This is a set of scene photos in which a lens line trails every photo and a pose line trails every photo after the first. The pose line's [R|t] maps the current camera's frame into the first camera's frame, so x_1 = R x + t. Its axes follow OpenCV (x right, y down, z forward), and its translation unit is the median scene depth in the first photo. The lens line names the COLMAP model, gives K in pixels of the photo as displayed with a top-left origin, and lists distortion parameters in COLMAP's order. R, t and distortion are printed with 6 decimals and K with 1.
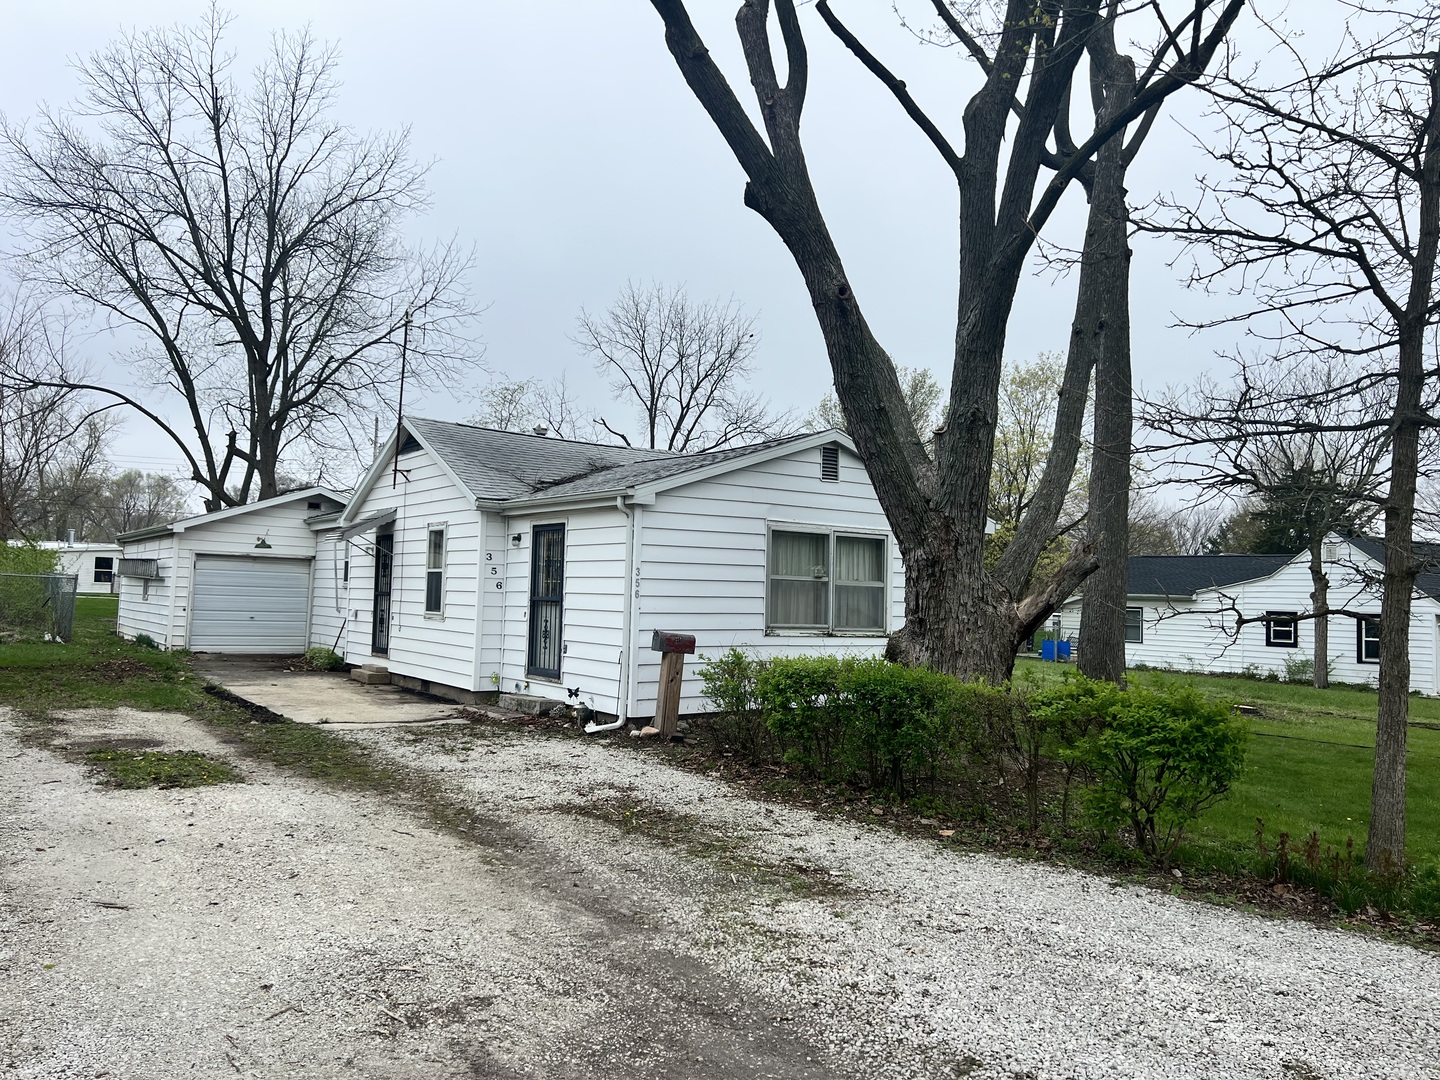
lens RADIAL K [[1104.7, 0, 717.1], [0, 1104.7, 541.9], [0, 0, 1]] dist [0.059275, -0.073856]
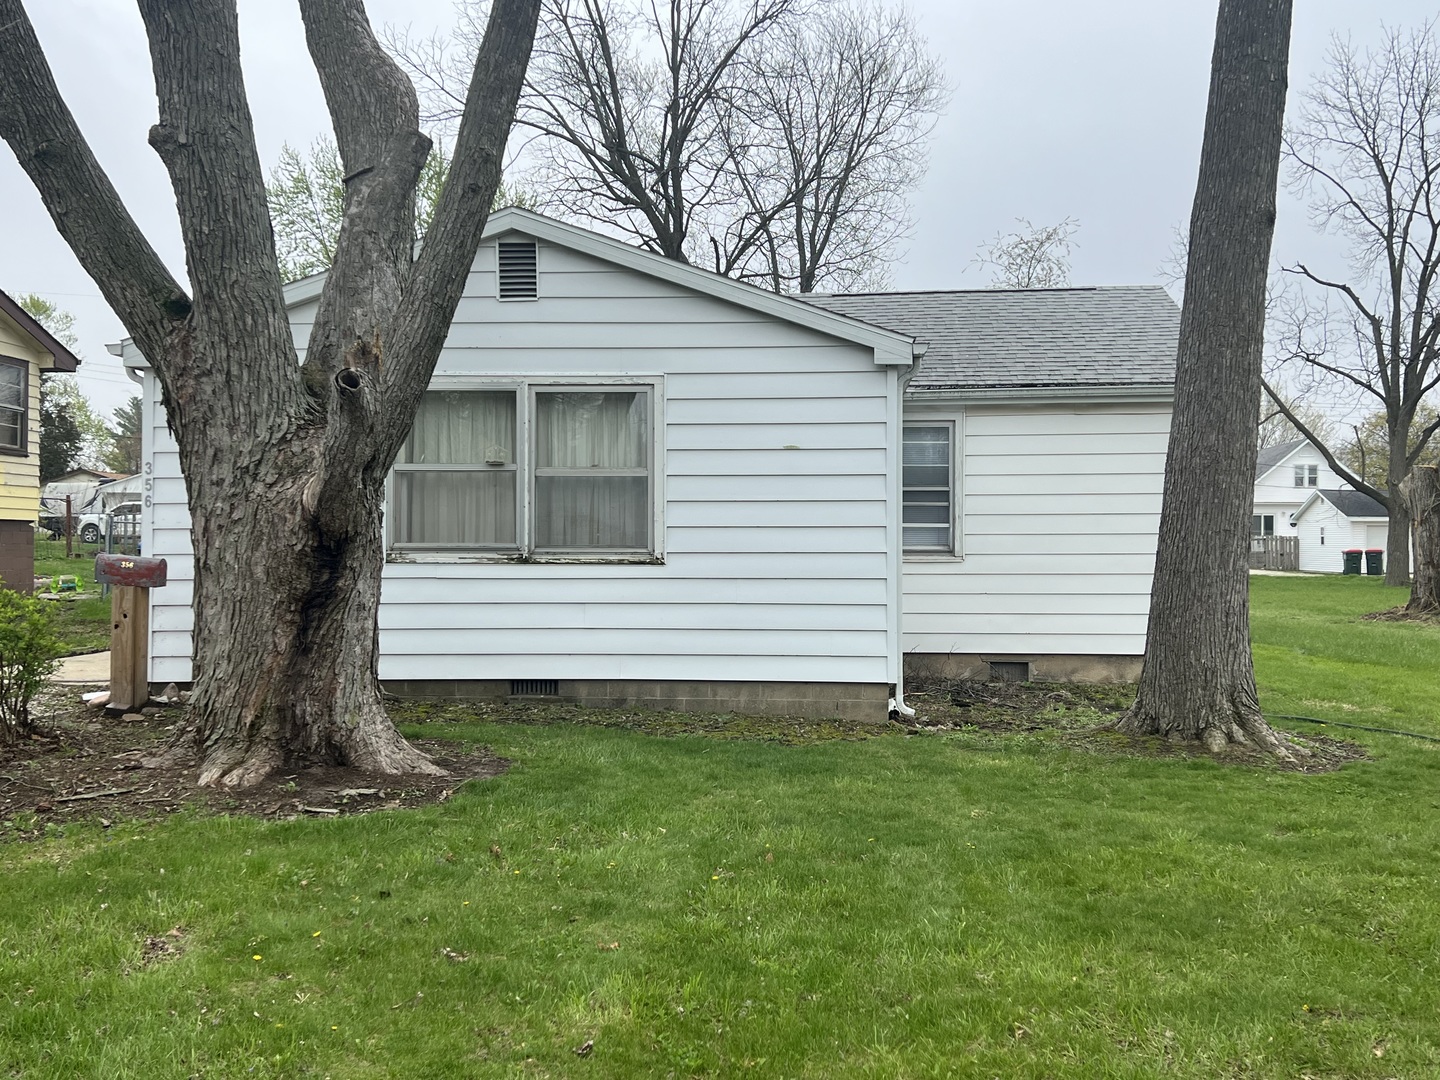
lens RADIAL K [[1488.4, 0, 715.8], [0, 1488.4, 539.7], [0, 0, 1]] dist [0.110683, -0.261556]
pose [[0.767663, -0.034321, -0.639934, 0.698233], [0.053147, 0.998535, 0.010202, 0.070940], [0.638646, -0.041842, 0.768362, 0.455813]]
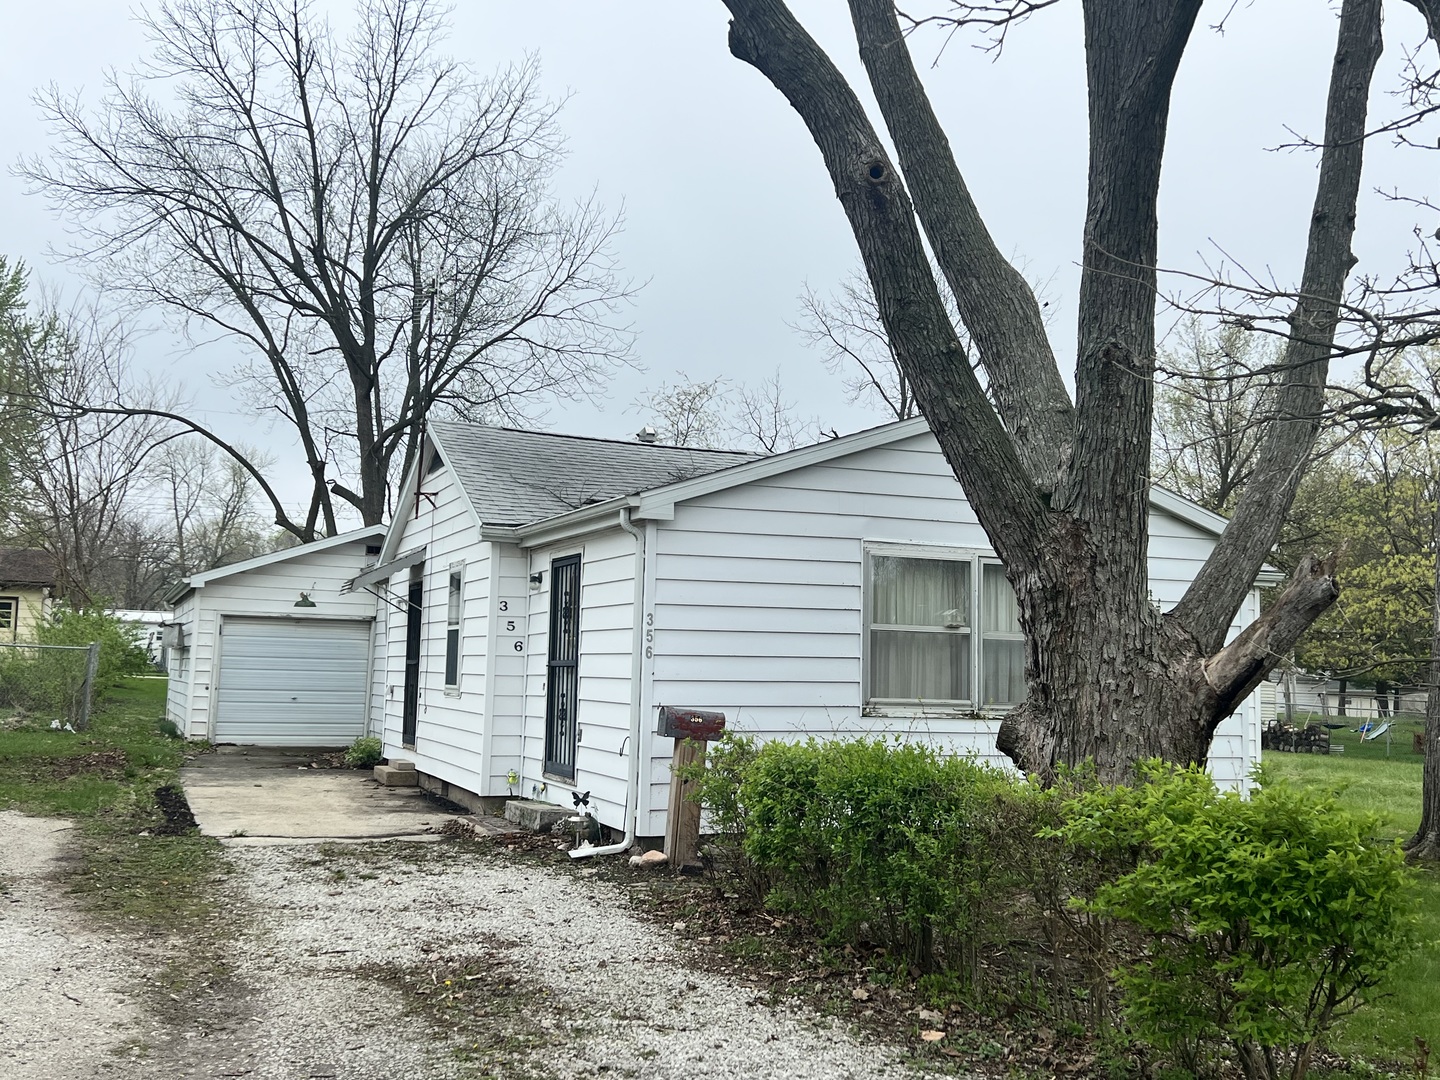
lens RADIAL K [[1488.4, 0, 715.8], [0, 1488.4, 539.7], [0, 0, 1]] dist [0.110683, -0.261556]
pose [[0.973895, -0.025979, -0.225508, 0.156100], [0.015925, 0.998801, -0.046292, 0.018835], [0.226440, 0.041492, 0.973141, 0.104513]]
